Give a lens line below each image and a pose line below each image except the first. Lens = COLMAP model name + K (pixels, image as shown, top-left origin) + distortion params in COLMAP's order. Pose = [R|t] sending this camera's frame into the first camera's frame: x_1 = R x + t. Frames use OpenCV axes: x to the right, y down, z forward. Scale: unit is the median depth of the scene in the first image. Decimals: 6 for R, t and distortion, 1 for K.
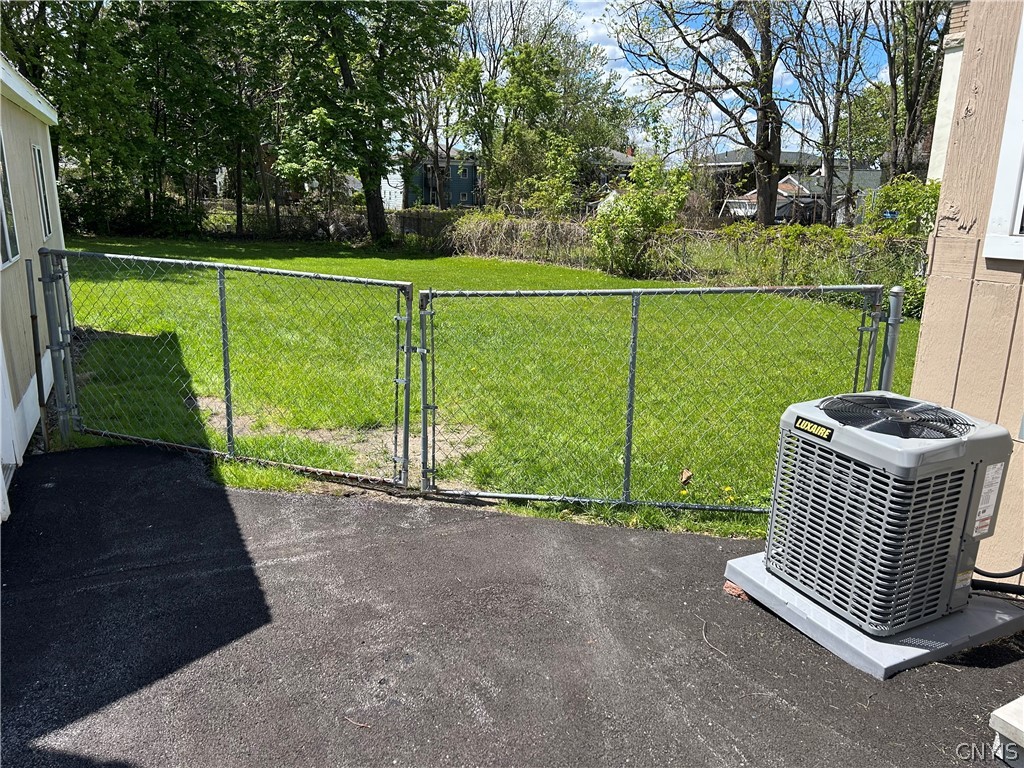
lens RADIAL K [[771.9, 0, 511.7], [0, 771.9, 384.4], [0, 0, 1]] dist [0.002534, -0.000064]
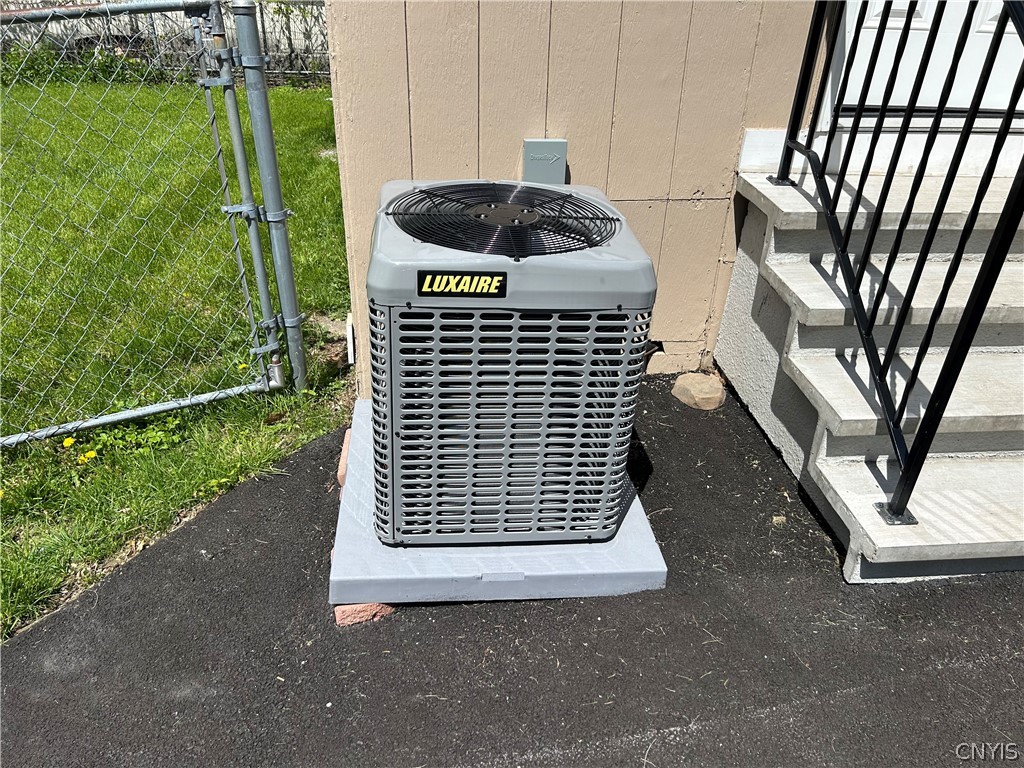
lens RADIAL K [[771.9, 0, 512.1], [0, 771.9, 385.1], [0, 0, 1]] dist [0.002534, -0.000064]
pose [[0.330302, -0.460789, 0.823756, -0.062378], [0.201144, 0.887054, 0.415543, -0.094713], [-0.922194, 0.028439, 0.385680, 0.781301]]
